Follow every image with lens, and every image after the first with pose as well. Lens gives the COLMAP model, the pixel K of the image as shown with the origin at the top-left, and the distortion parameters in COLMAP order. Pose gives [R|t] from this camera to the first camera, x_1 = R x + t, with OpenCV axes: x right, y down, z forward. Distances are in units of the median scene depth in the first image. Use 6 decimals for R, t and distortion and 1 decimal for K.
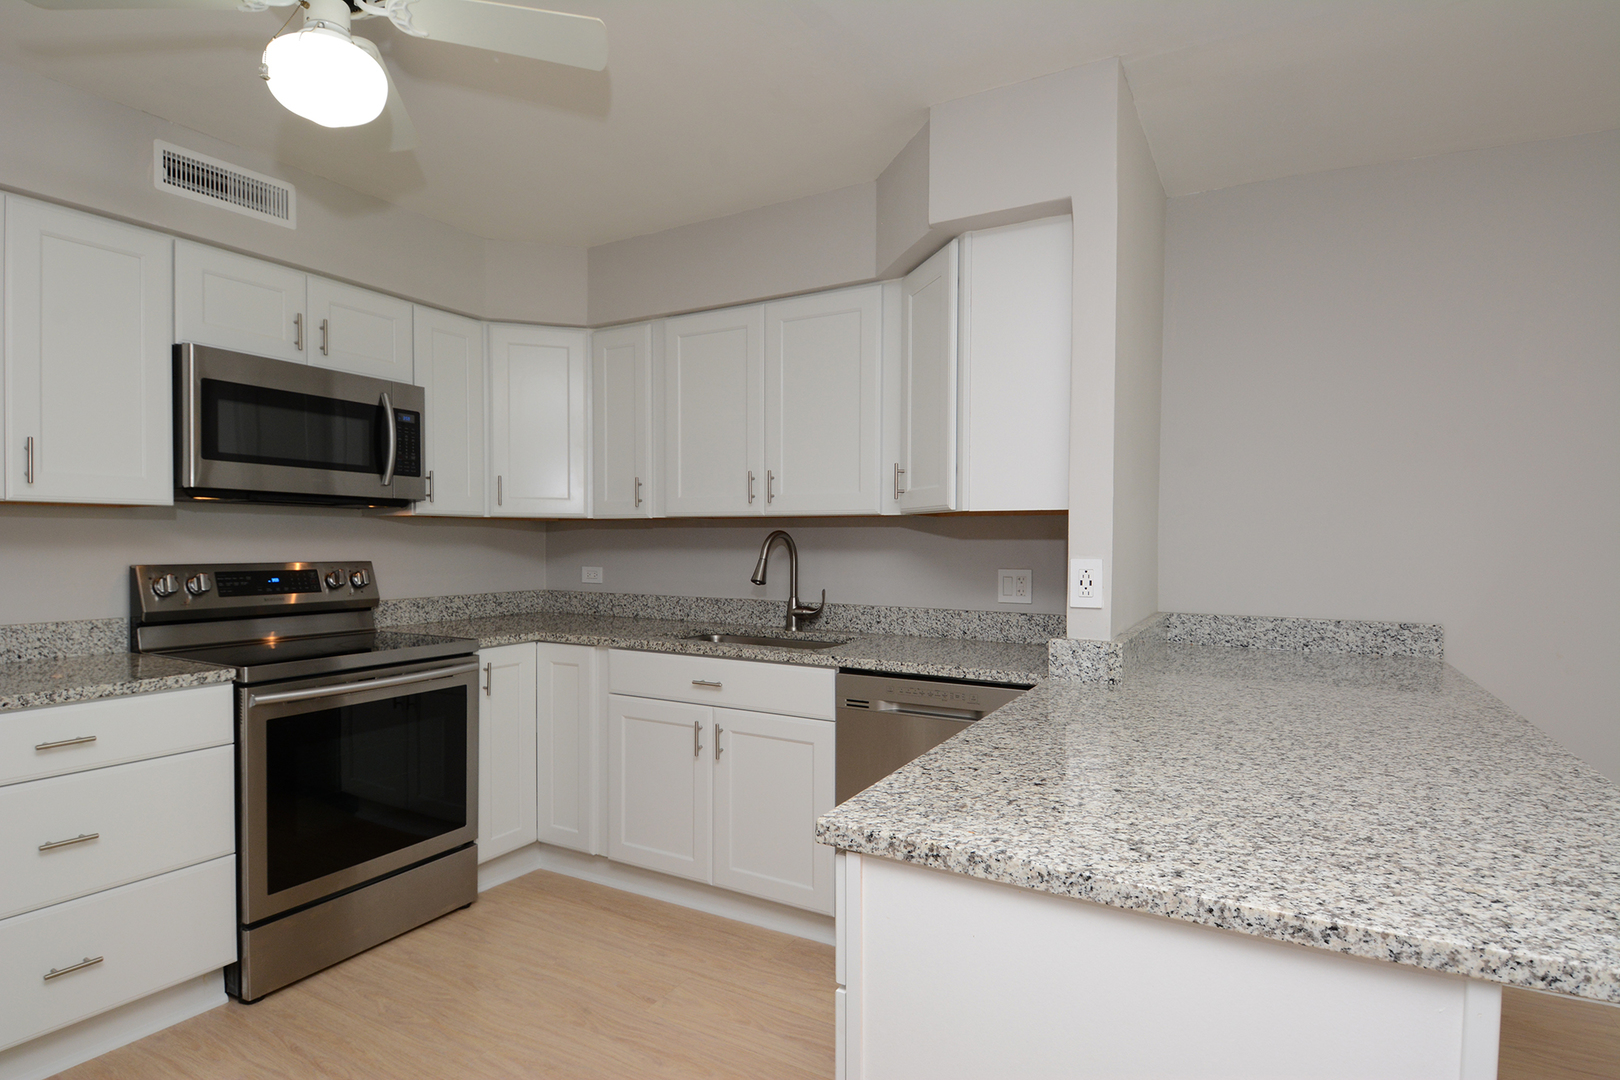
lens RADIAL K [[844.2, 0, 802.2], [0, 844.2, 545.4], [0, 0, 1]] dist [-0.003087, -0.001534]
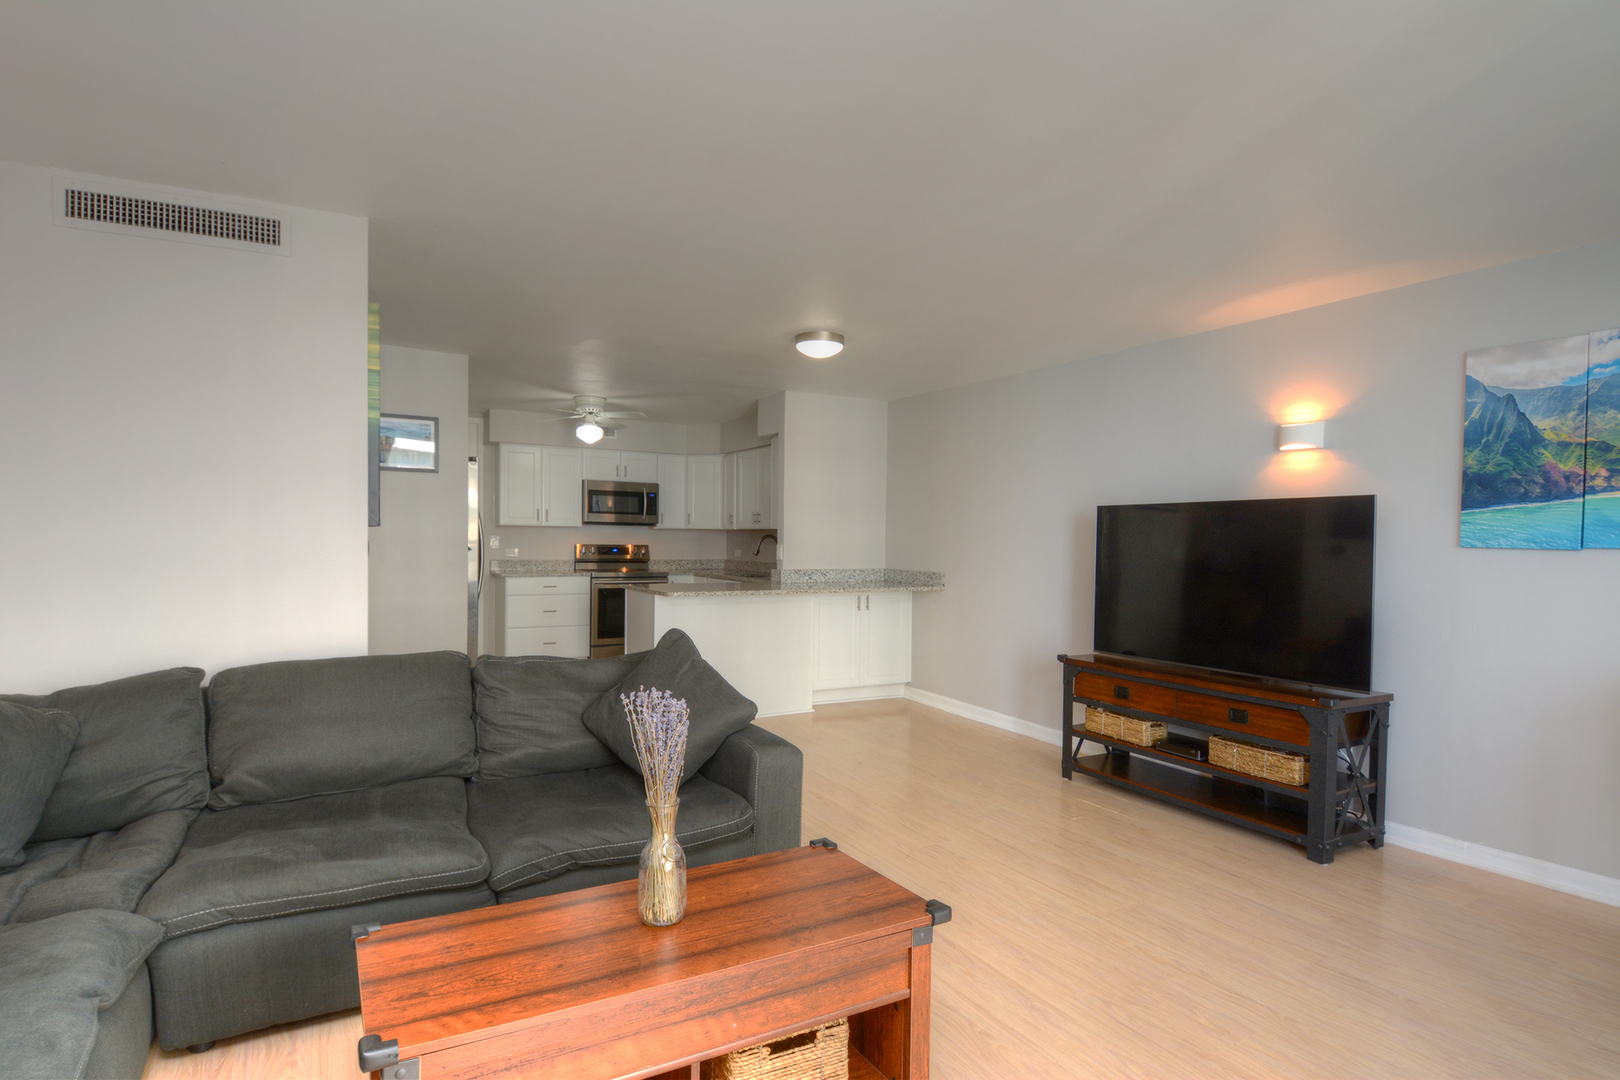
lens RADIAL K [[844.2, 0, 802.2], [0, 844.2, 545.4], [0, 0, 1]] dist [-0.003087, -0.001534]
pose [[0.865042, 0.012511, -0.501544, 1.514738], [-0.013822, 0.999904, 0.001103, 0.010922], [0.501509, 0.005978, 0.865132, -1.314783]]
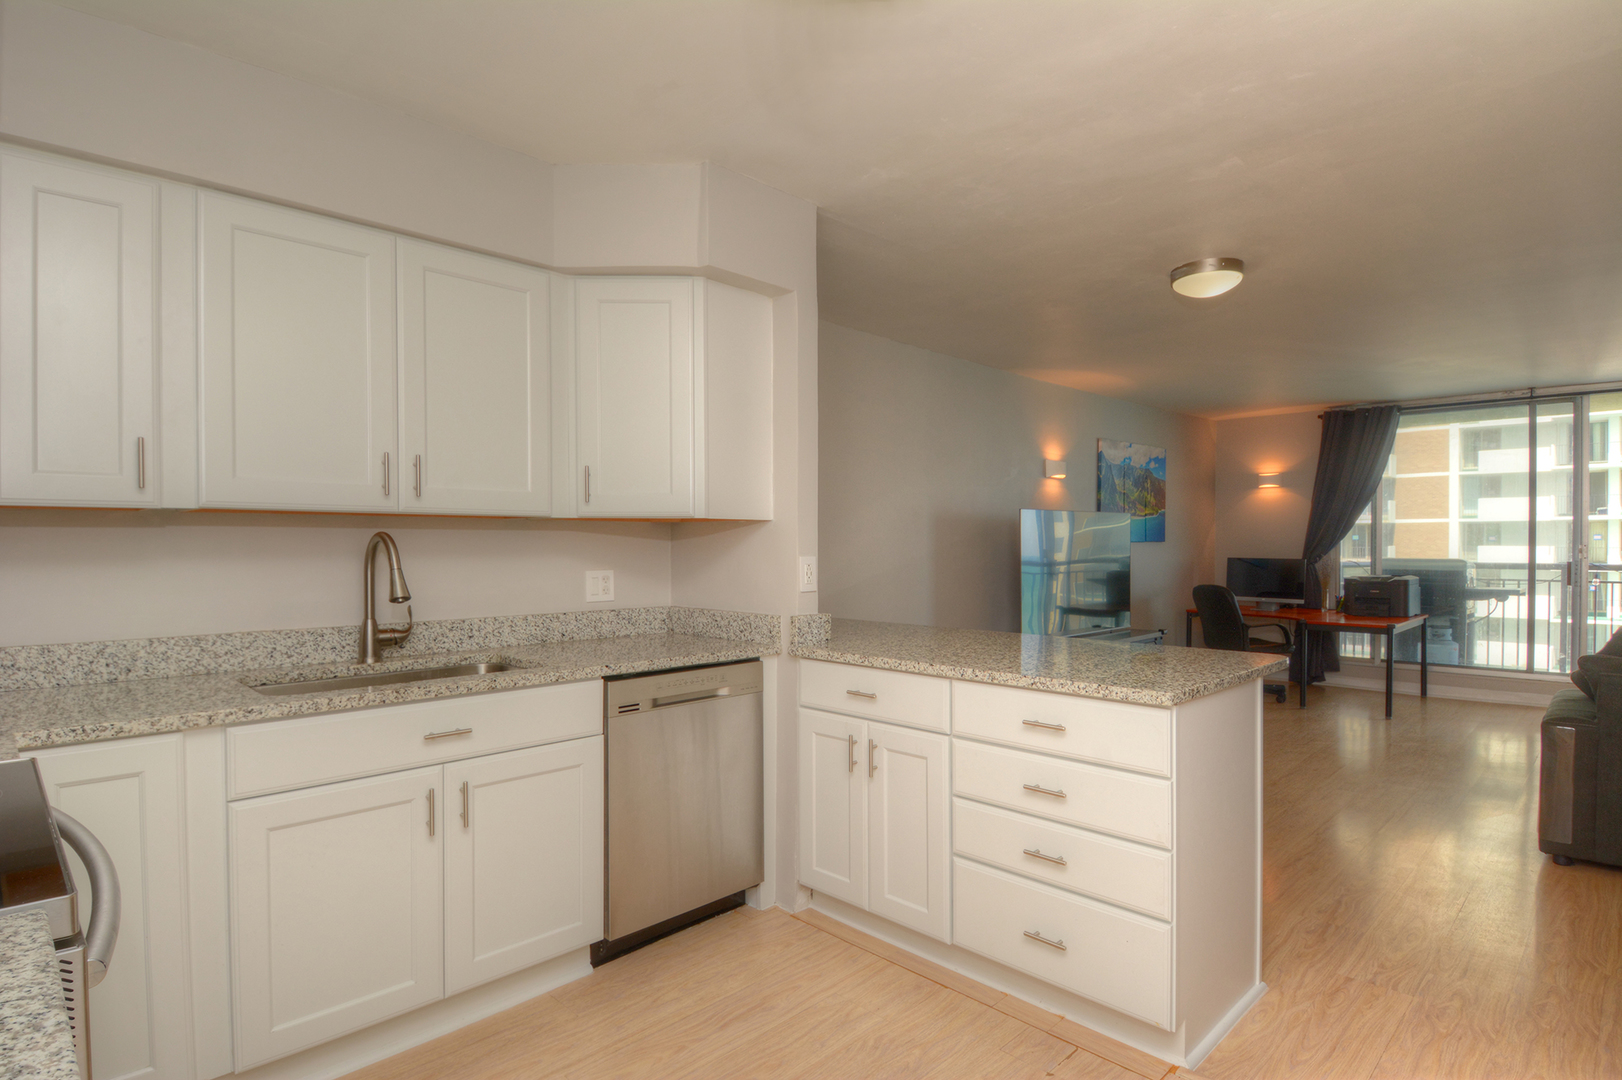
lens RADIAL K [[845.3, 0, 803.2], [0, 845.3, 545.4], [0, 0, 1]] dist [-0.003087, -0.001534]
pose [[0.261396, -0.006543, 0.965209, -0.705226], [0.010015, 0.999942, 0.004066, -0.005099], [-0.965180, 0.008603, 0.261447, 0.454208]]
